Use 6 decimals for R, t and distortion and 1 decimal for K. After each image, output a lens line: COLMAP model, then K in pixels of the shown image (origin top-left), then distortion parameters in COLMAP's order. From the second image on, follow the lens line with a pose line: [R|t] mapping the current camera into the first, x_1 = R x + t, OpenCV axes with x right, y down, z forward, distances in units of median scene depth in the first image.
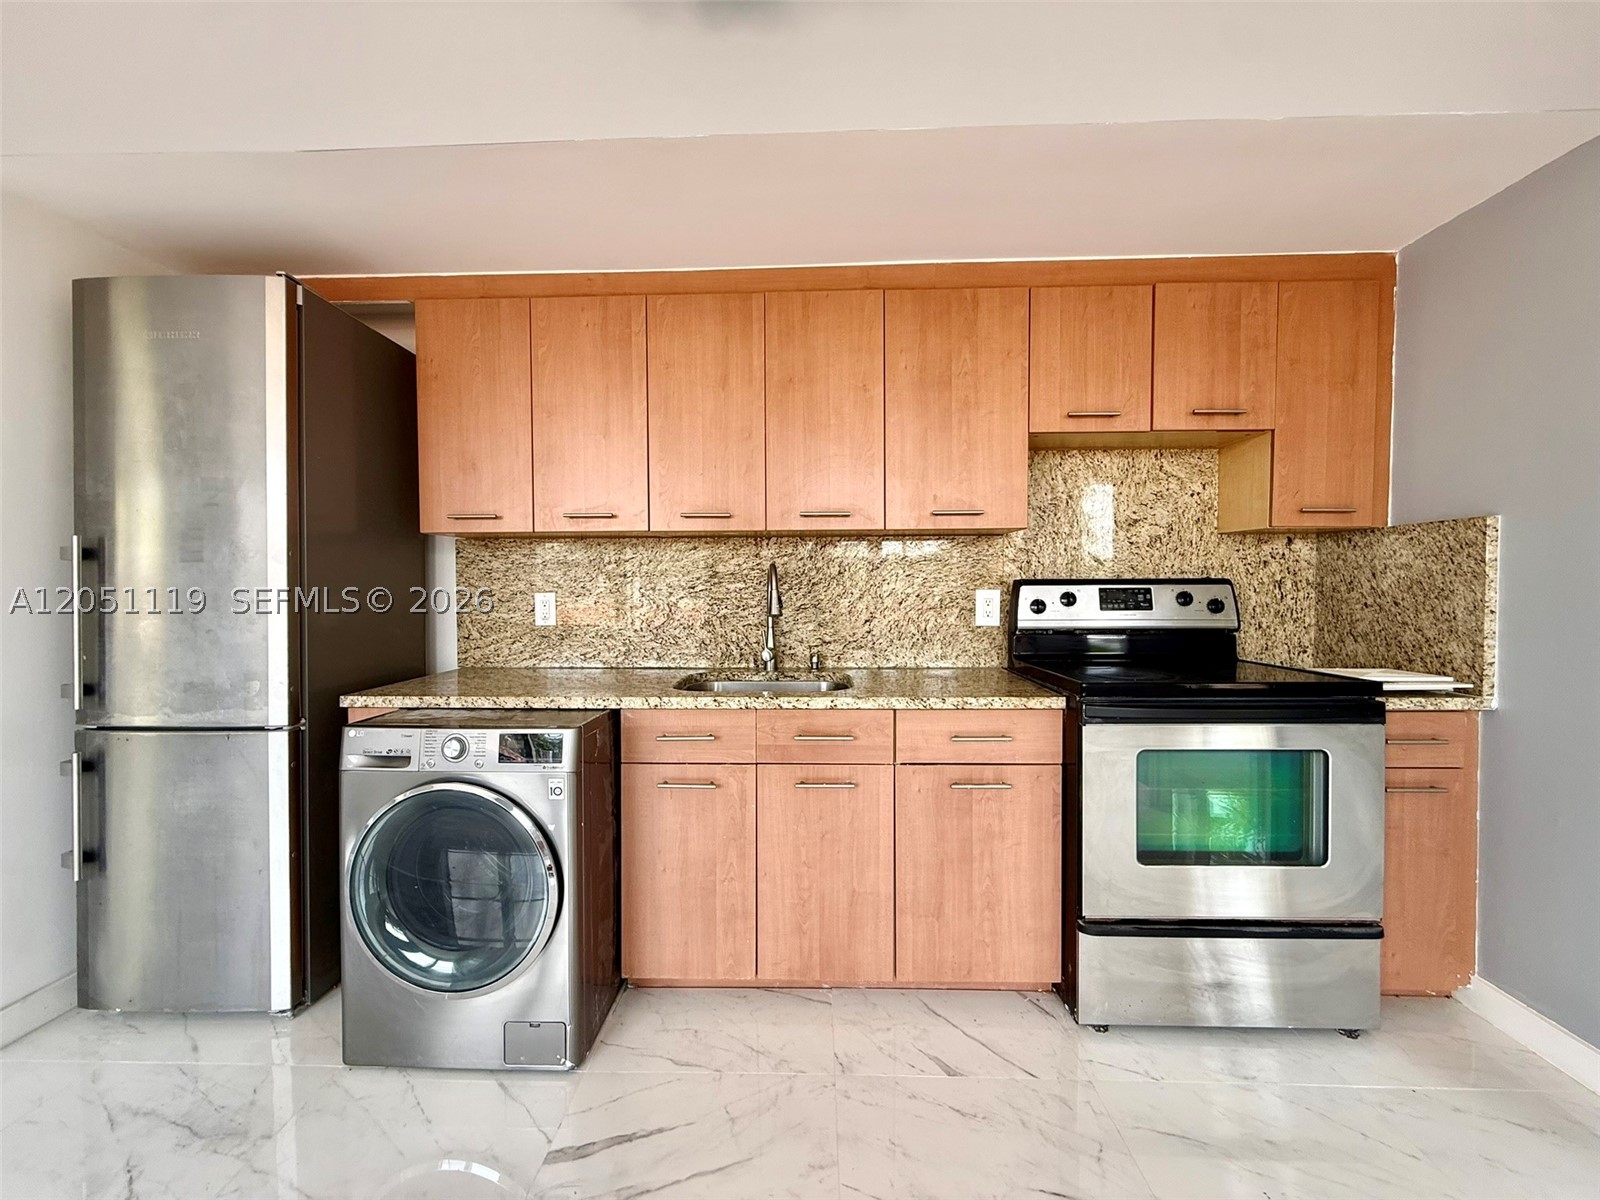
lens RADIAL K [[639.2, 0, 796.0], [0, 639.2, 598.8], [0, 0, 1]] dist [0.000790, 0.000006]
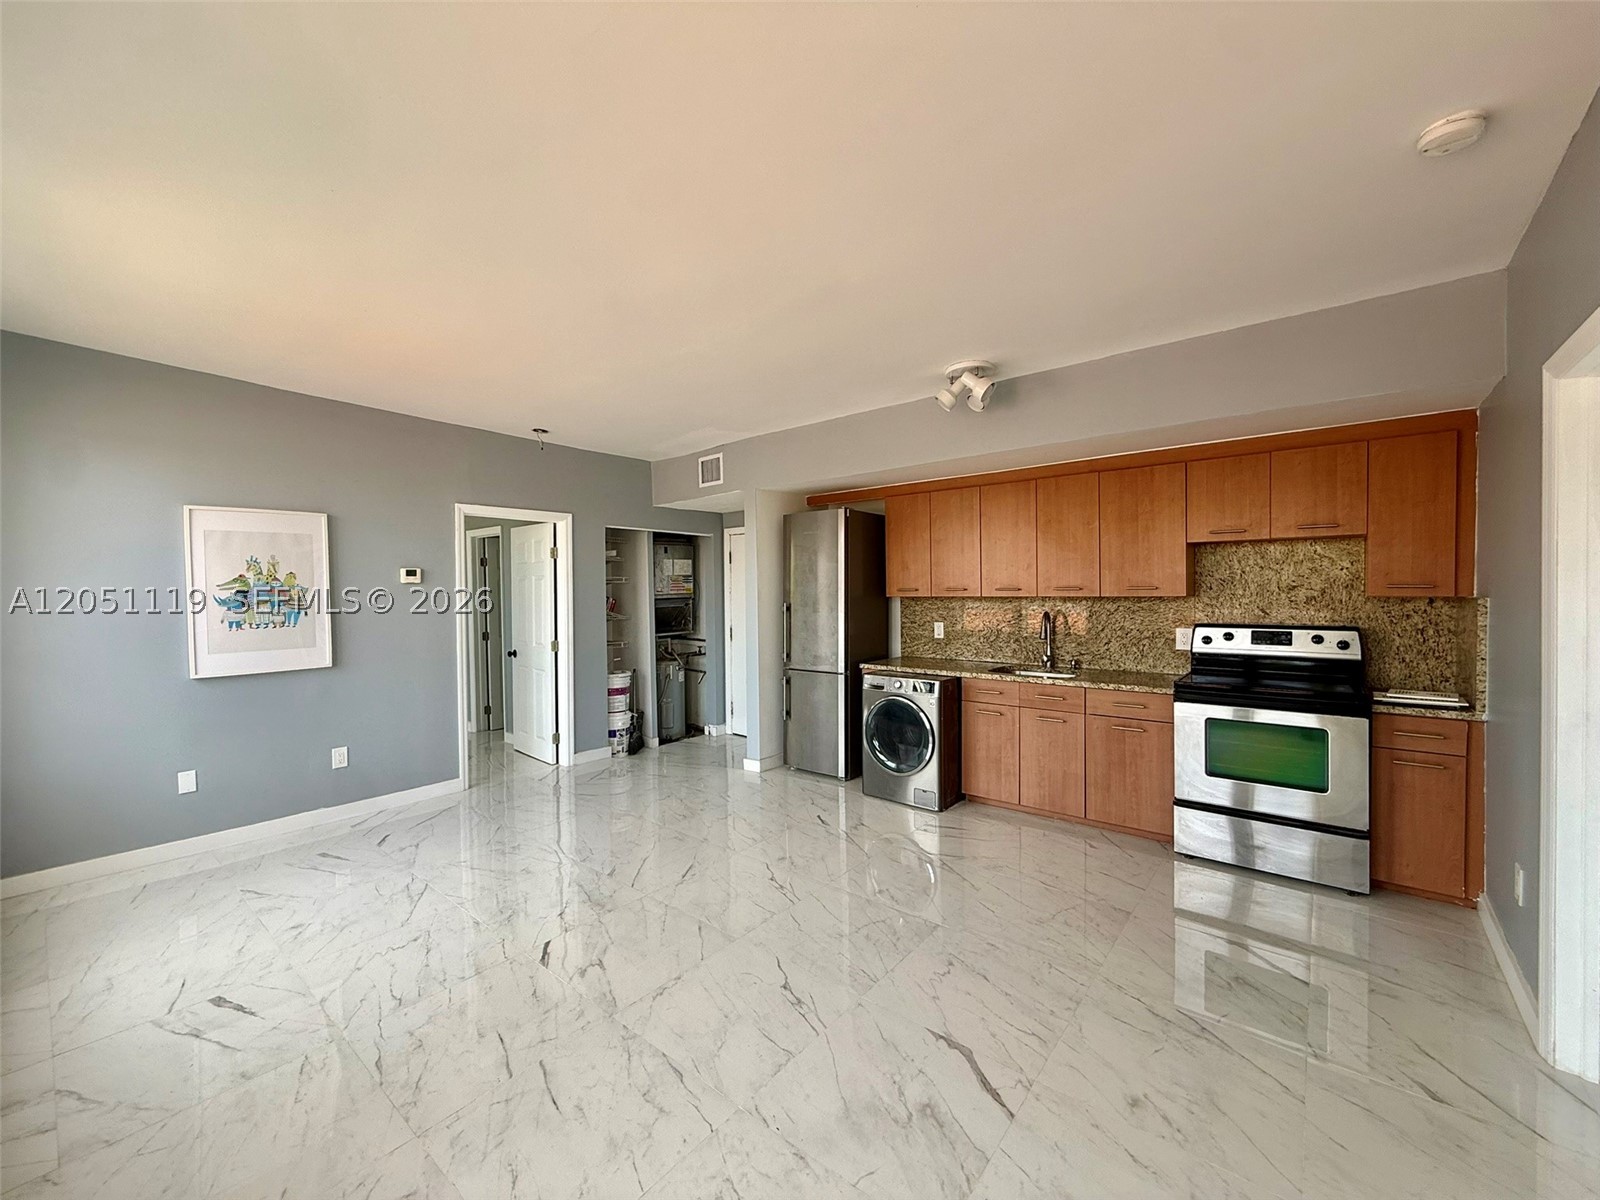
lens RADIAL K [[639.2, 0, 796.0], [0, 639.2, 598.8], [0, 0, 1]] dist [0.000790, 0.000006]
pose [[0.789929, 0.005105, -0.613177, 0.604378], [-0.004185, 0.999987, 0.002934, -0.105795], [0.613184, 0.000248, 0.789940, -1.085483]]
